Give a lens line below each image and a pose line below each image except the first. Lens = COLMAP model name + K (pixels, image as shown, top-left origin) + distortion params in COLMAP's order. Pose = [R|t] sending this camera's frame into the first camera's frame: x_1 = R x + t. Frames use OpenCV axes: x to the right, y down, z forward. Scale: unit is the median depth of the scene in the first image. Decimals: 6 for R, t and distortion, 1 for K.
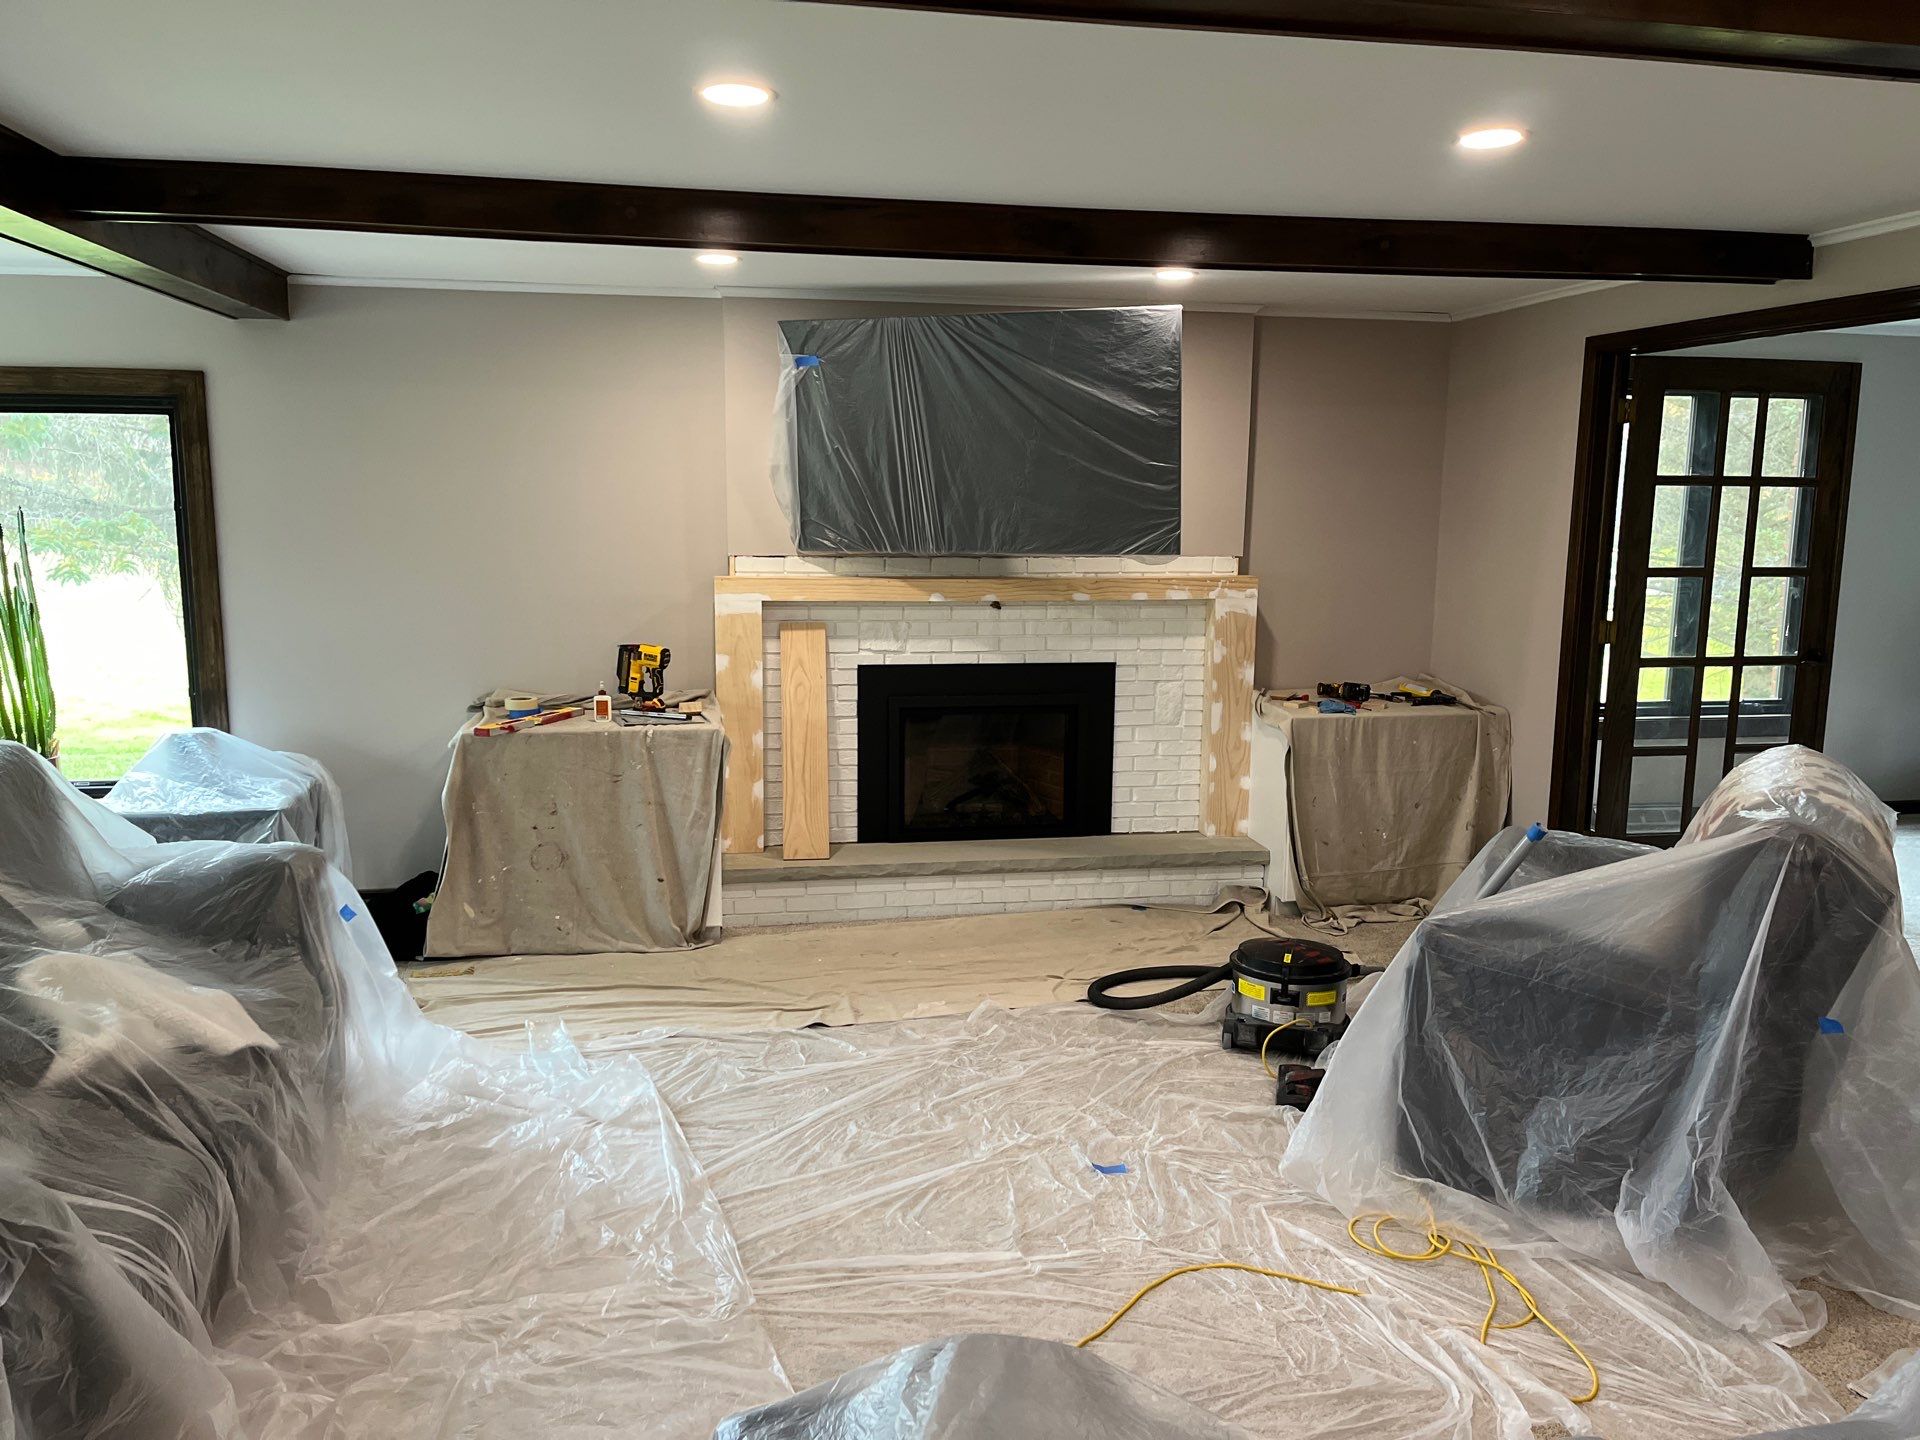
lens RADIAL K [[1442.0, 0, 958.7], [0, 1442.0, 733.1], [0, 0, 1]] dist [0.056014, -0.011627]
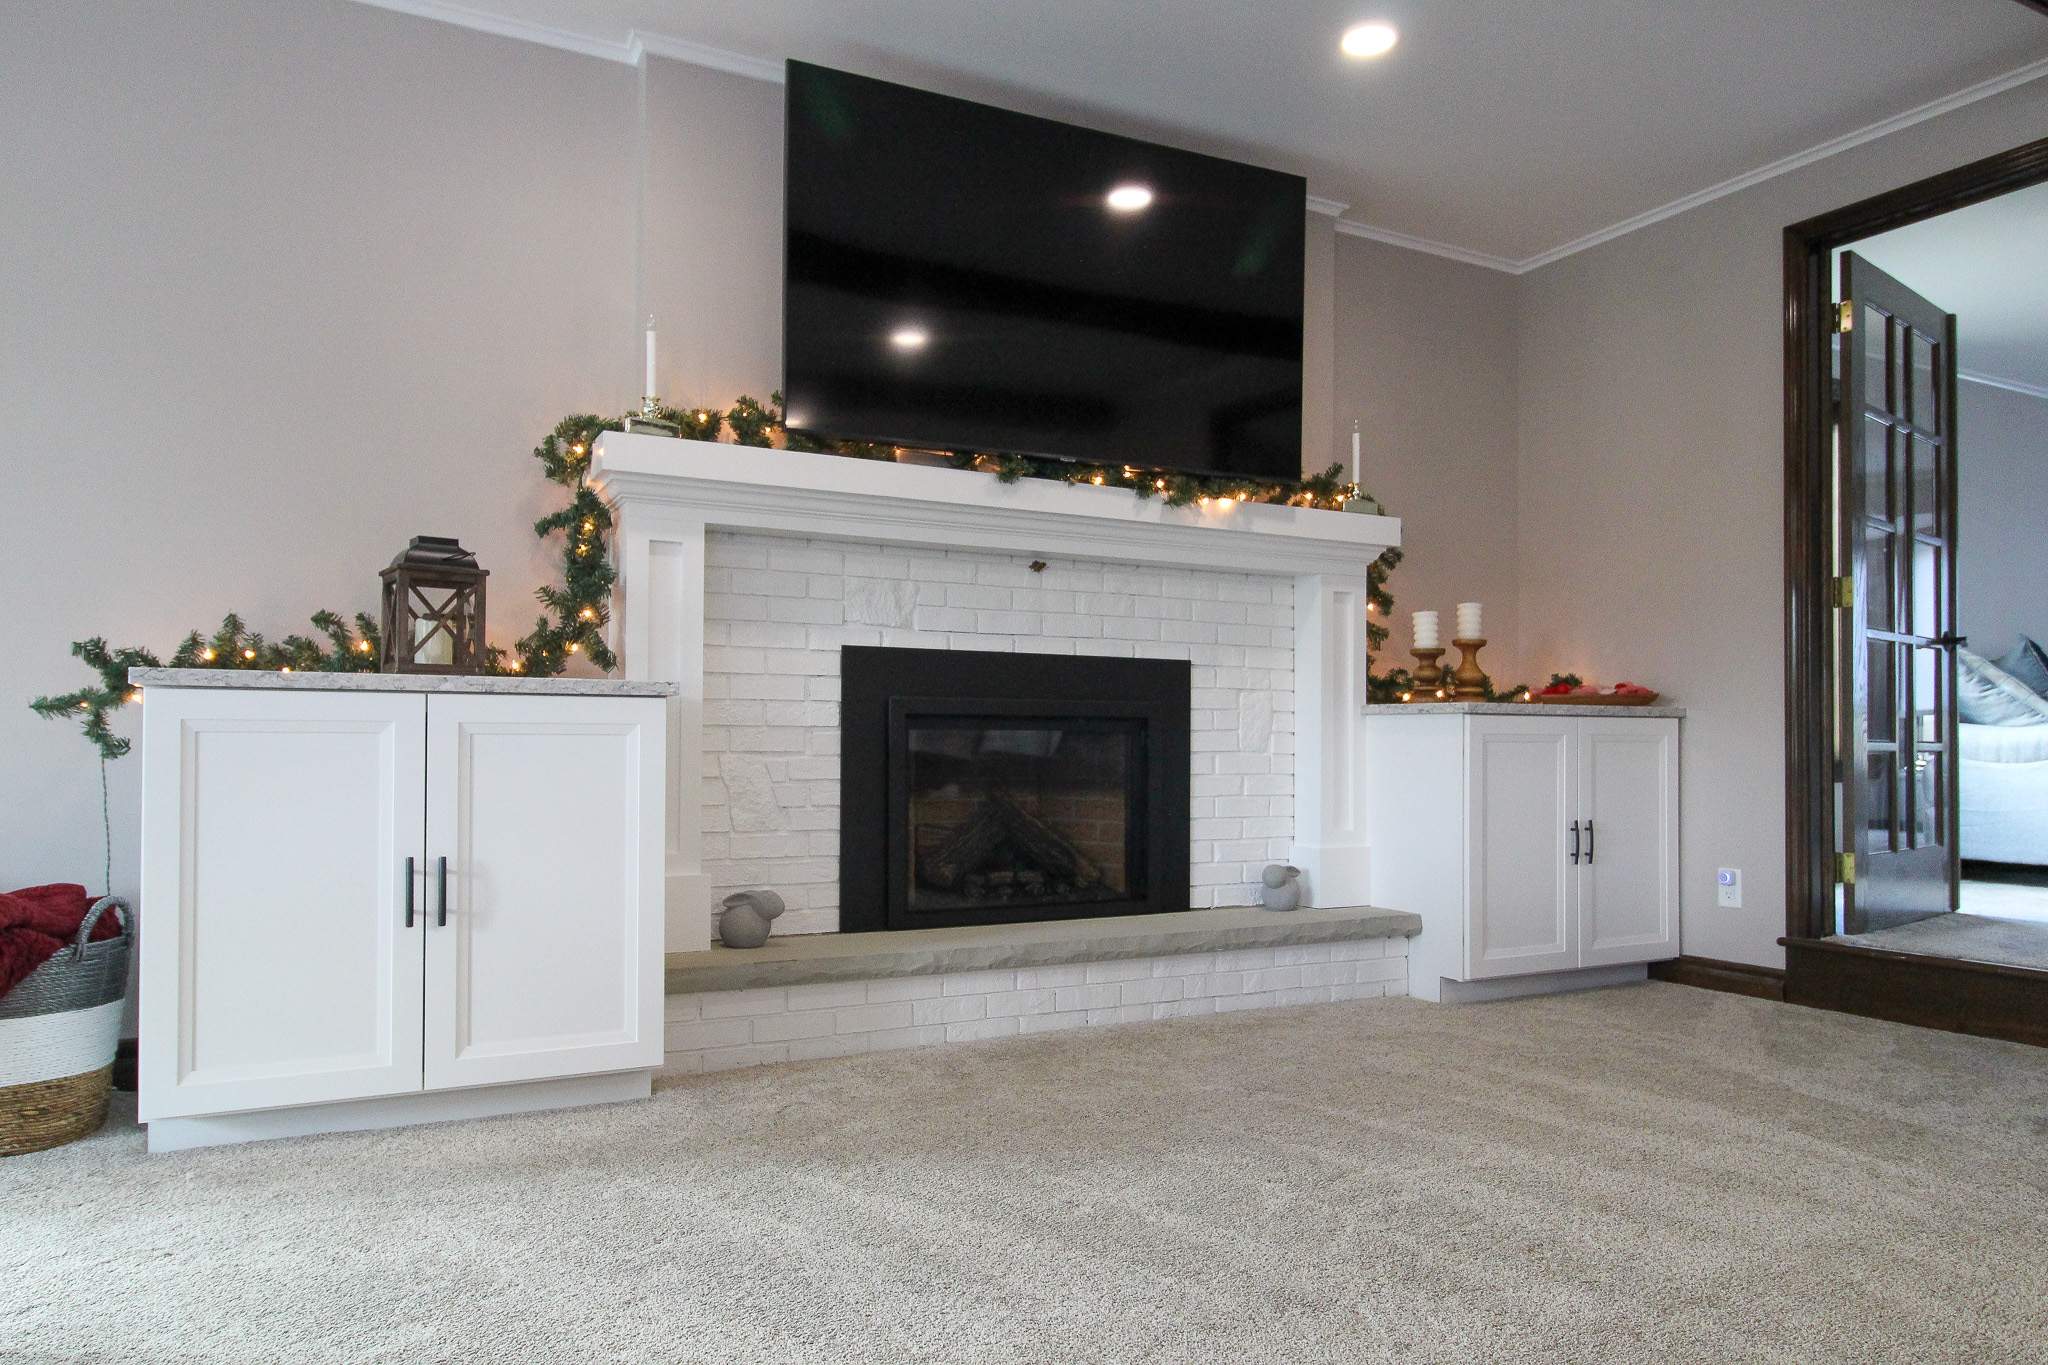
lens RADIAL K [[1315.1, 0, 1022.4], [0, 1315.1, 728.6], [0, 0, 1]] dist [-0.009557, -0.005308]
pose [[0.958733, -0.002478, 0.284296, -0.156667], [0.050574, 0.985500, -0.161961, 0.085770], [-0.279773, 0.169656, 0.944957, 0.431808]]
